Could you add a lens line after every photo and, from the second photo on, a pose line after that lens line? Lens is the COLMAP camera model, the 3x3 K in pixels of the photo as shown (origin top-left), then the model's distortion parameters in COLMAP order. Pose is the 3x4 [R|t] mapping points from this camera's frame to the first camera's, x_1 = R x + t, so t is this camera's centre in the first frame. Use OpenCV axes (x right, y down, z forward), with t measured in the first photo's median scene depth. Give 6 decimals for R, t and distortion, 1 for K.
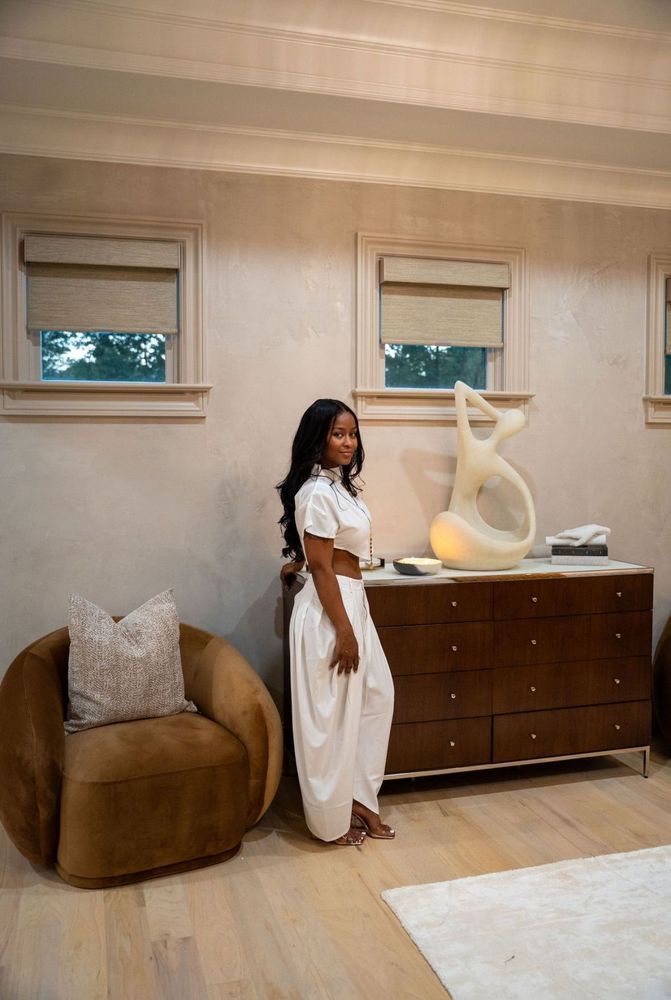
lens RADIAL K [[939.7, 0, 339.1], [0, 939.7, 494.3], [0, 0, 1]] dist [-0.125514, 0.261445]
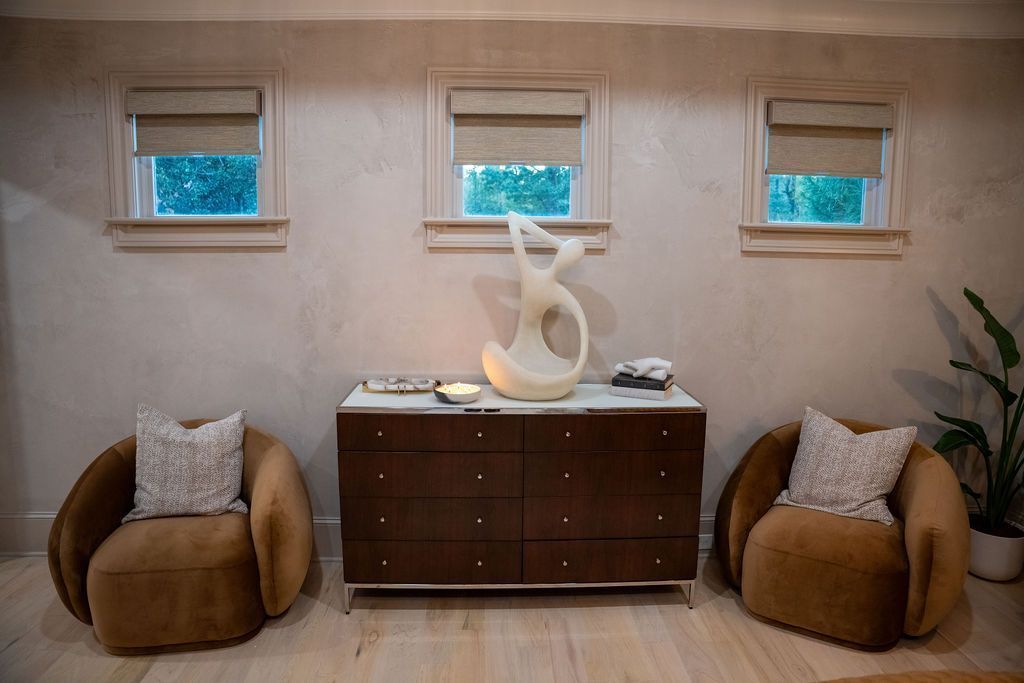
lens RADIAL K [[700.9, 0, 518.4], [0, 700.9, 351.8], [0, 0, 1]] dist [-0.173621, 0.119665]
pose [[0.968069, 0.044830, -0.246644, 0.321394], [-0.021453, 0.995086, 0.096664, -0.040817], [0.249765, -0.088287, 0.964273, 0.263344]]
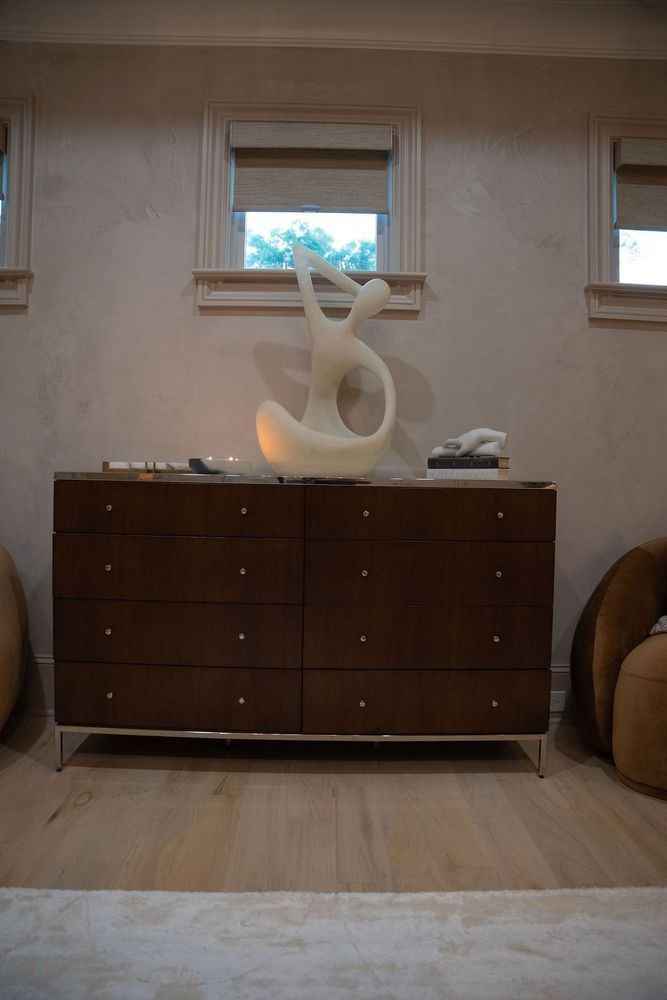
lens RADIAL K [[695.9, 0, 333.5], [0, 695.9, 500.0], [0, 0, 1]] dist [-0.183774, 0.144683]
pose [[0.961832, 0.020289, -0.272887, 0.315273], [-0.031944, 0.998754, -0.038334, 0.117189], [0.271769, 0.045588, 0.961282, 0.451333]]
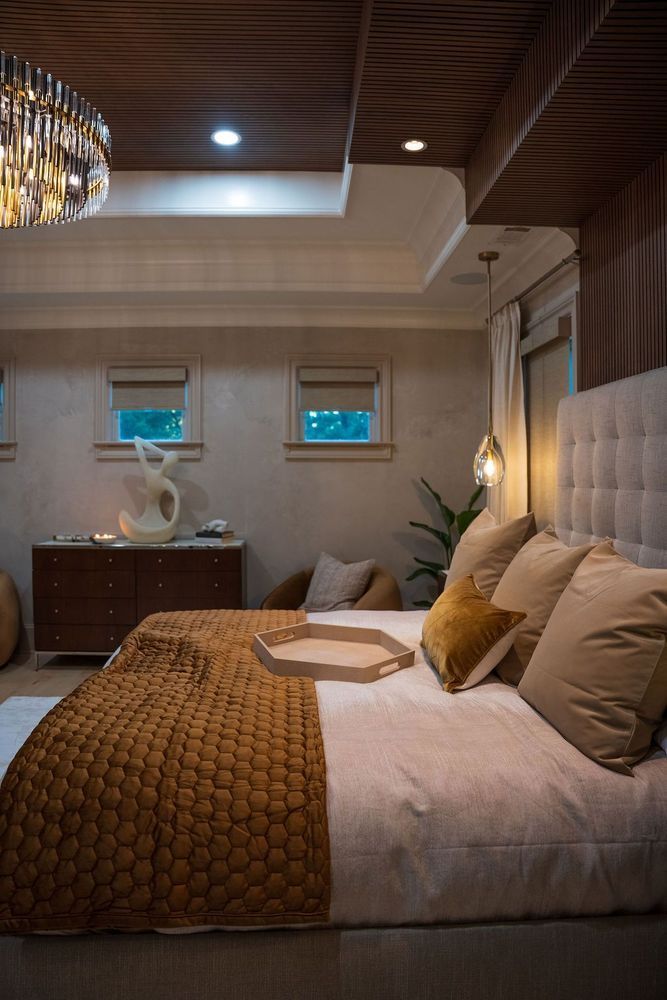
lens RADIAL K [[684.5, 0, 333.5], [0, 684.5, 500.0], [0, 0, 1]] dist [-0.173621, 0.119665]
pose [[0.971572, 0.007130, -0.236638, 0.778125], [-0.012667, 0.999680, -0.021884, 0.022496], [0.236407, 0.024260, 0.971351, -0.143240]]
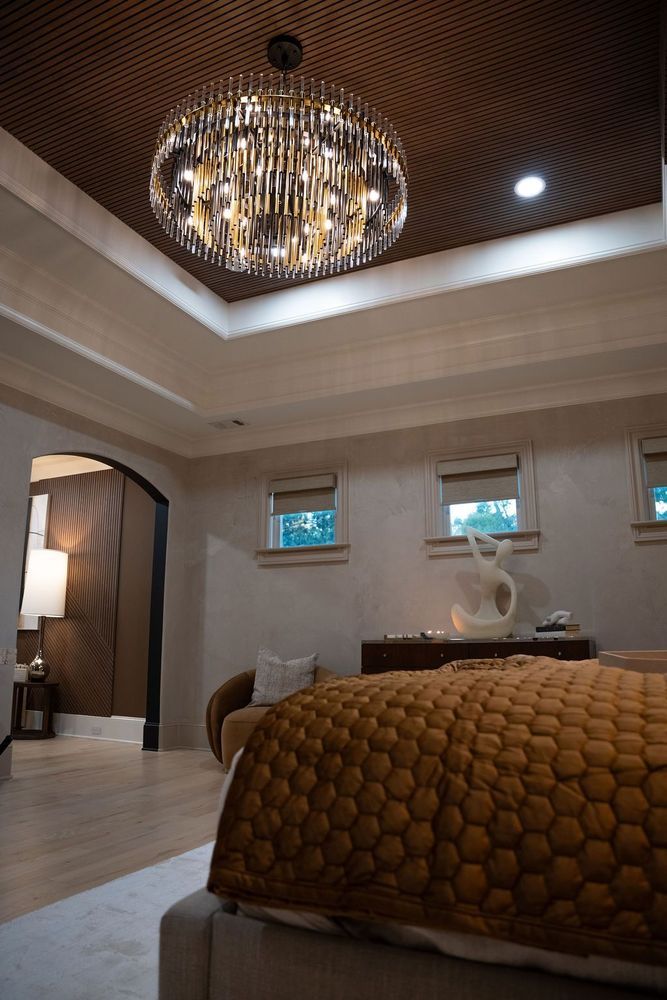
lens RADIAL K [[695.9, 0, 333.5], [0, 695.9, 500.0], [0, 0, 1]] dist [-0.183774, 0.144683]
pose [[0.741833, -0.144355, -0.654863, 0.750864], [-0.036543, 0.966402, -0.254426, 0.153848], [0.669588, 0.212672, 0.711634, -0.046158]]
